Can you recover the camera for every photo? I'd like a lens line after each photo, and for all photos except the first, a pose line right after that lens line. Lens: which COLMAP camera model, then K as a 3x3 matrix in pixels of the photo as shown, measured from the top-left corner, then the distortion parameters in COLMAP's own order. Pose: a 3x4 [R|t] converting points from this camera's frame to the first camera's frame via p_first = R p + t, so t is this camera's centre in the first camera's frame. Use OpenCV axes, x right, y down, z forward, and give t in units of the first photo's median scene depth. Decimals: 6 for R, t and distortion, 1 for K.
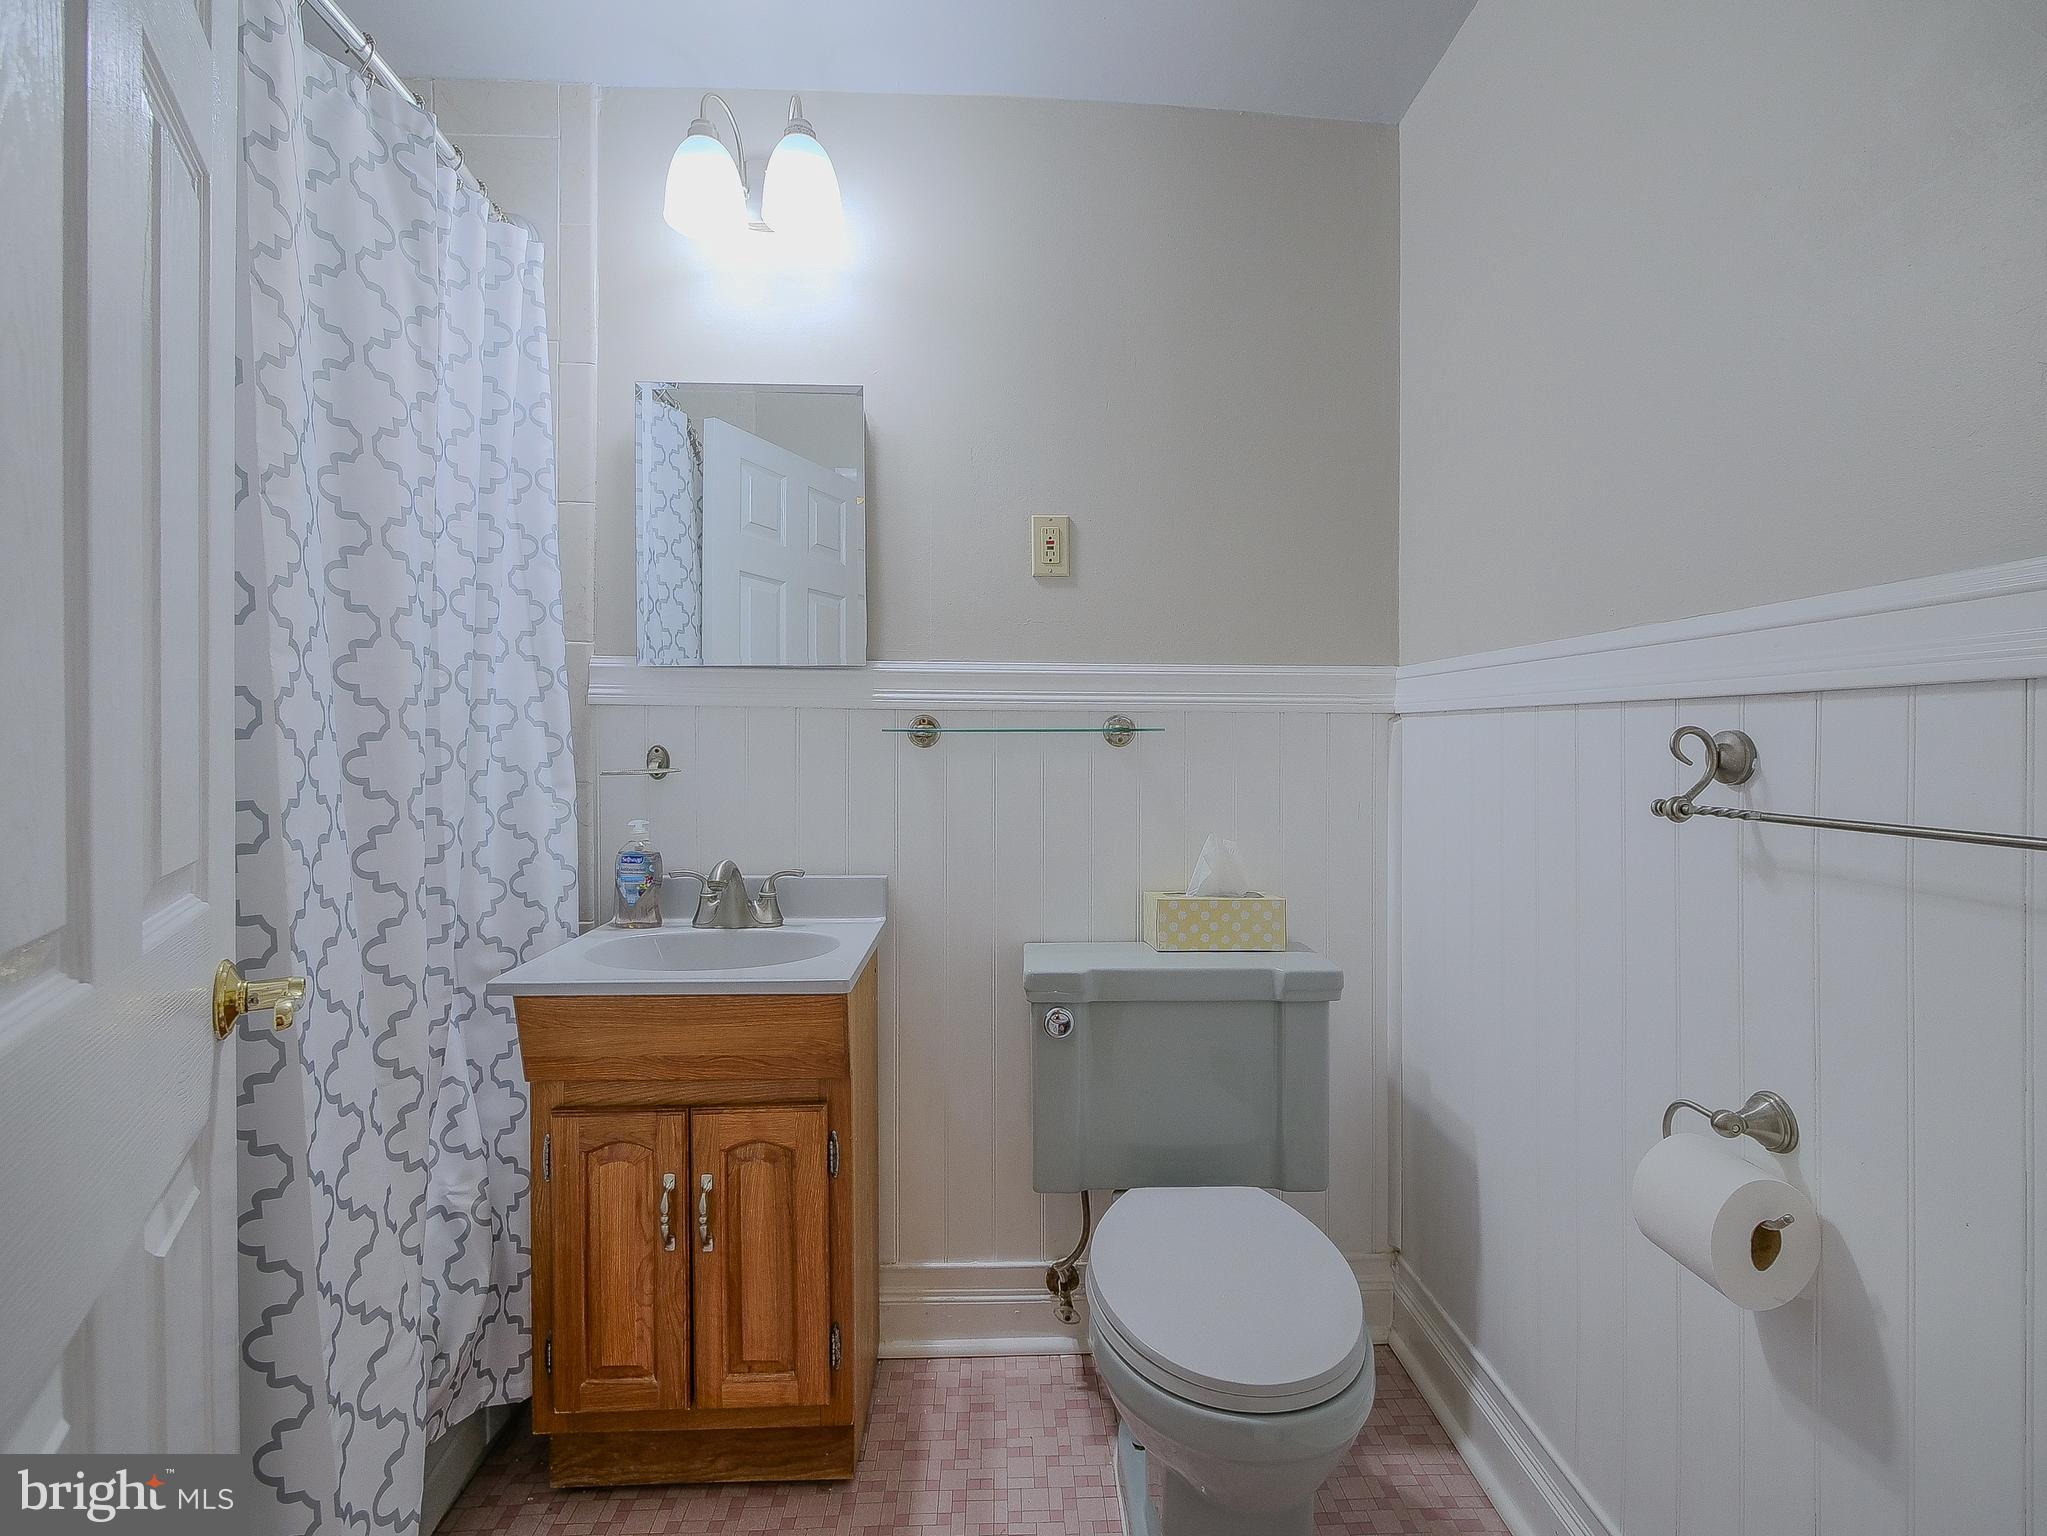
lens RADIAL K [[954.0, 0, 1025.9], [0, 954.0, 750.9], [0, 0, 1]] dist [-0.006103, 0.002351]
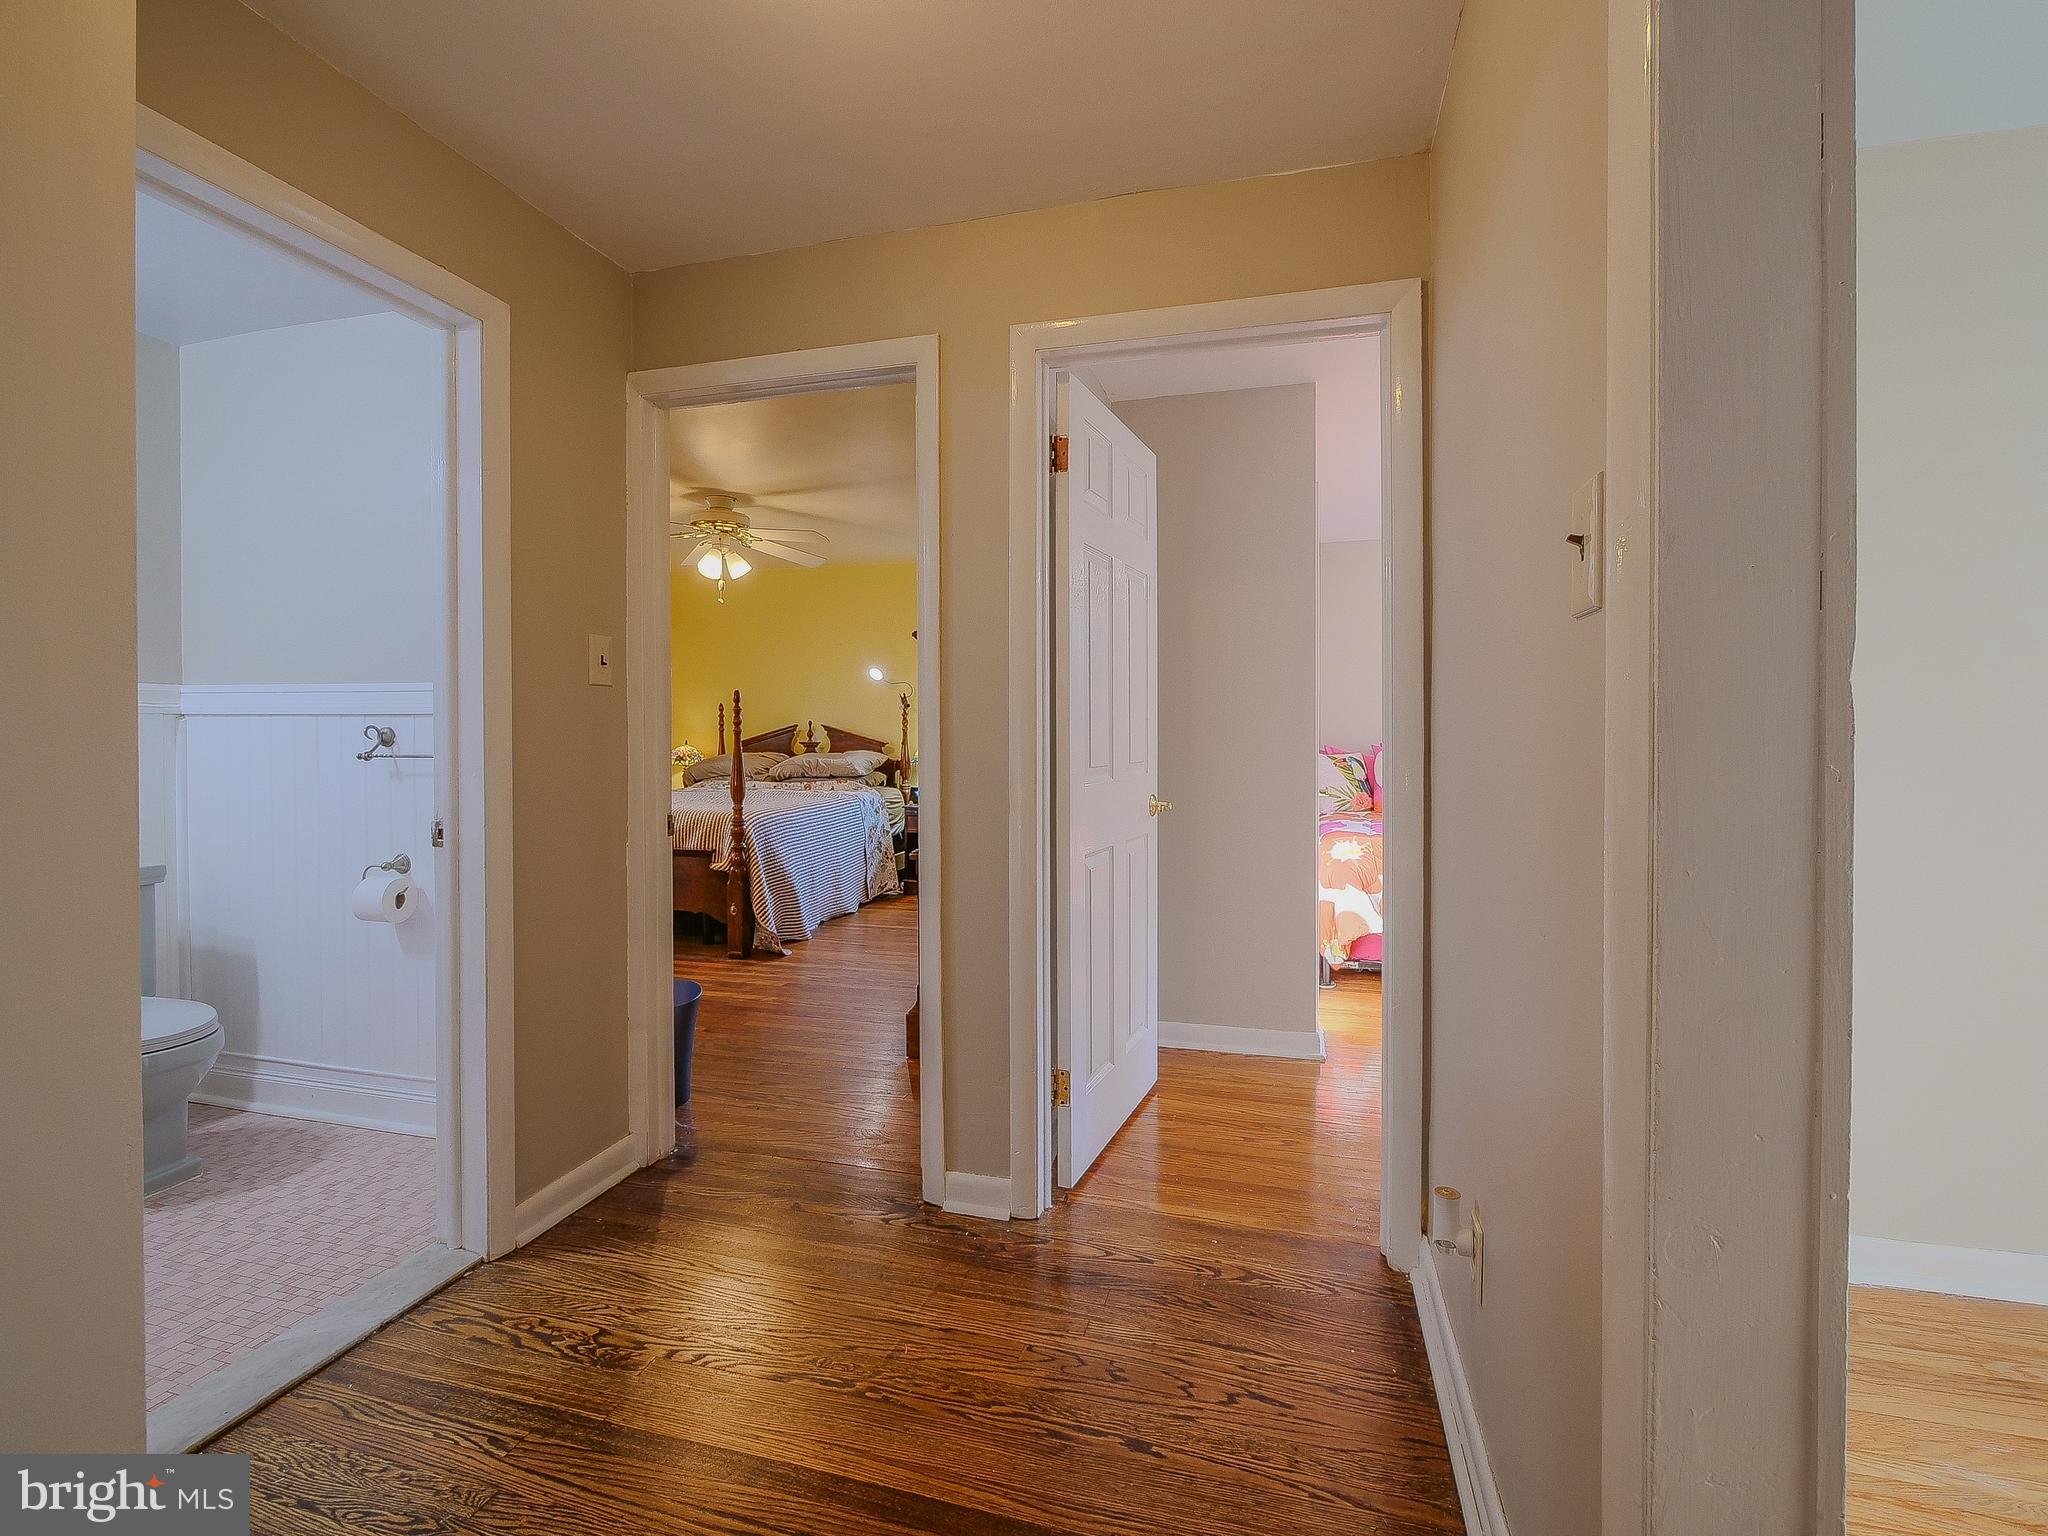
lens RADIAL K [[954.4, 0, 1022.8], [0, 954.4, 752.7], [0, 0, 1]] dist [-0.006103, 0.002351]
pose [[0.319659, -0.008368, 0.947496, -1.268634], [0.006615, 0.999956, 0.006599, 0.046248], [-0.947510, 0.004158, 0.319701, -1.610327]]
